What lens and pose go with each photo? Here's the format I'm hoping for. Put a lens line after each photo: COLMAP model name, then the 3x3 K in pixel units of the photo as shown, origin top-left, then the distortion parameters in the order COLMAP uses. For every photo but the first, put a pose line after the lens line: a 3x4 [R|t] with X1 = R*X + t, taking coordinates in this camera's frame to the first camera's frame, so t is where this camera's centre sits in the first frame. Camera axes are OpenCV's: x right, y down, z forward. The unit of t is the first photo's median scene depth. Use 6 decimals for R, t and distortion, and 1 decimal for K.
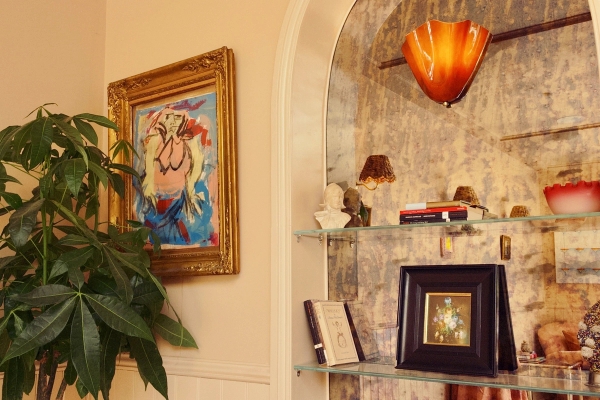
lens RADIAL K [[613.6, 0, 301.0], [0, 613.6, 199.6], [0, 0, 1]] dist [0.068442, 0.000000]
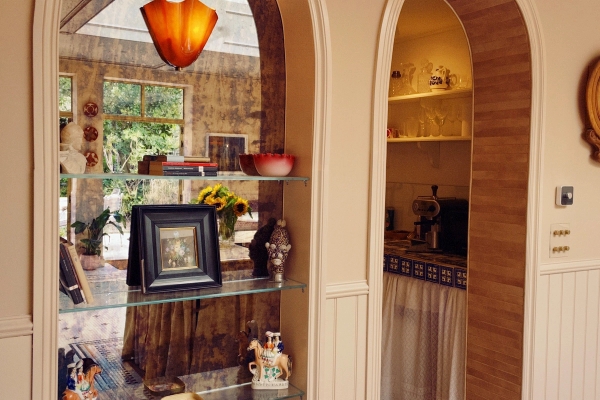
lens RADIAL K [[613.6, 0, 297.5], [0, 613.6, 195.8], [0, 0, 1]] dist [0.068442, 0.000000]
pose [[0.397490, -0.038095, 0.916815, -0.784218], [-0.156027, 0.981782, 0.108441, -0.082573], [-0.904244, -0.186153, 0.384304, 0.310934]]
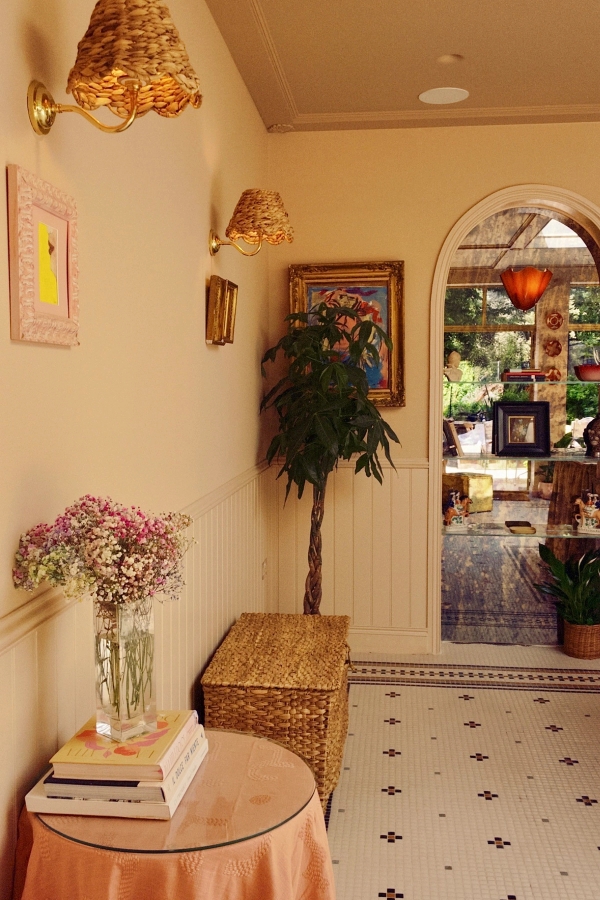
lens RADIAL K [[920.4, 0, 297.5], [0, 920.4, 447.6], [0, 0, 1]] dist [0.068442, 0.000000]
pose [[0.874782, -0.034714, 0.483272, -1.692031], [-0.071165, 0.977407, 0.199026, -0.262800], [-0.479262, -0.208497, 0.852547, -1.074915]]
